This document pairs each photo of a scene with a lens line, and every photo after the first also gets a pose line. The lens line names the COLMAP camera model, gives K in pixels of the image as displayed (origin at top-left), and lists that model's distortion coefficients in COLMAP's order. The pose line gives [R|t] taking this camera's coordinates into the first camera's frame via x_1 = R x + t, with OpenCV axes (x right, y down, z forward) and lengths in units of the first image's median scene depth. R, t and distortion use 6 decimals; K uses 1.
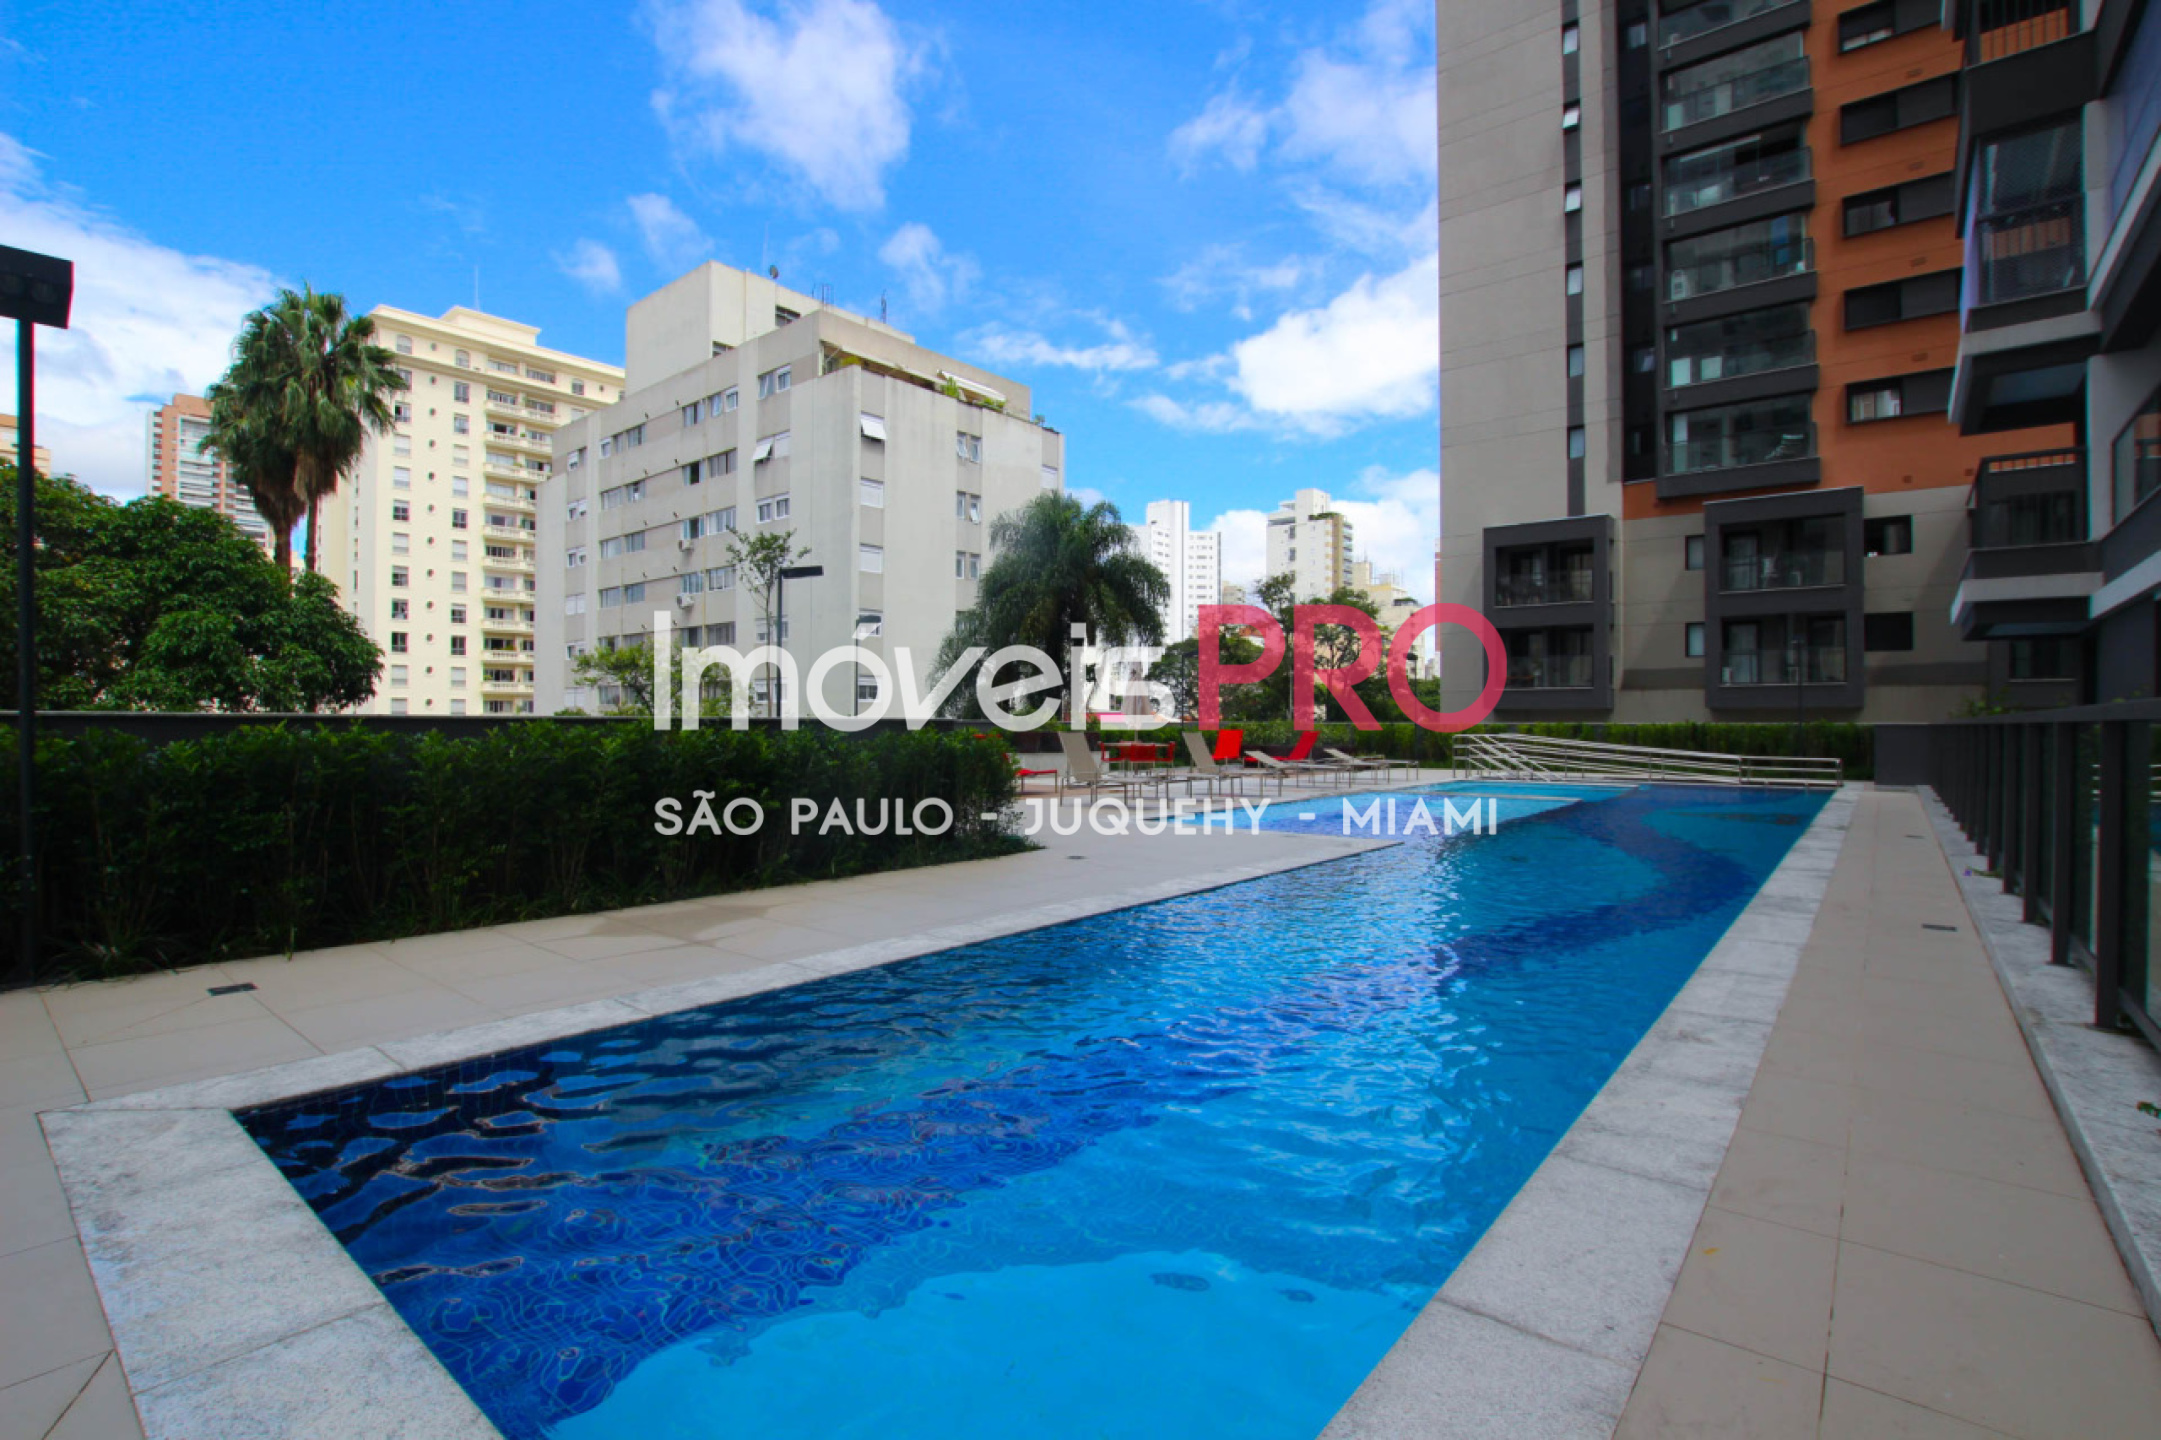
lens RADIAL K [[1016.5, 0, 1079.9], [0, 1016.5, 714.6], [0, 0, 1]] dist [-0.030387, 0.000265]
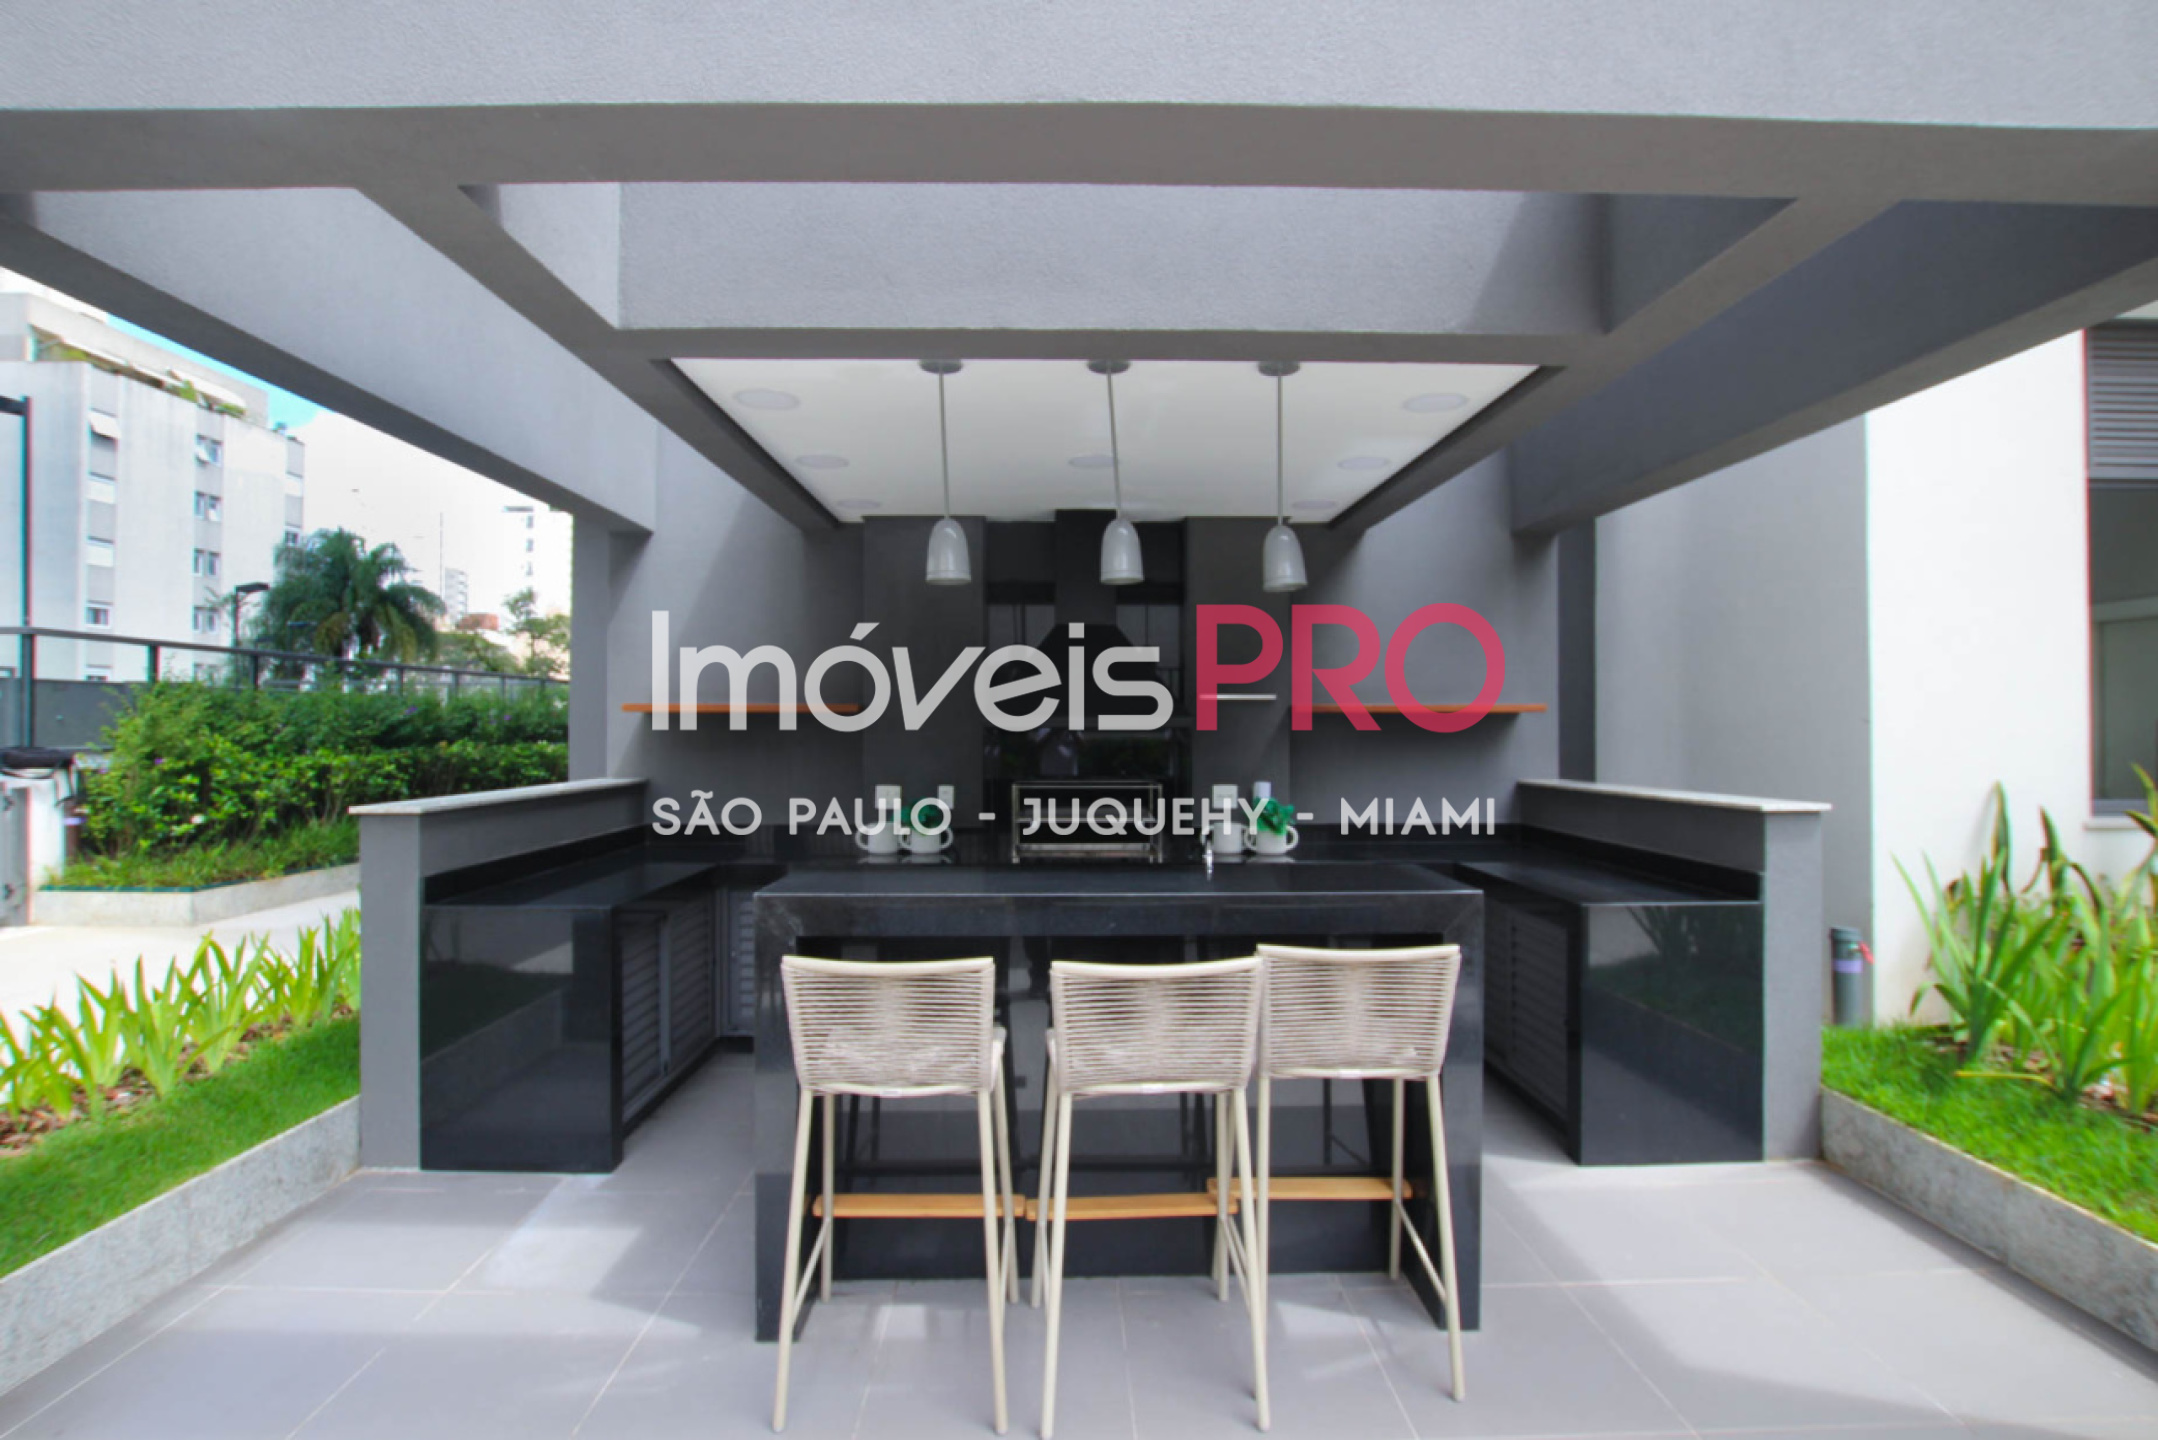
lens RADIAL K [[1015.1, 0, 1079.0], [0, 1015.1, 719.7], [0, 0, 1]] dist [-0.030387, 0.000265]
pose [[0.758937, 0.004074, 0.651151, -0.092443], [-0.006206, 0.999980, 0.000976, 0.008978], [-0.651134, -0.004781, 0.758948, -0.373562]]
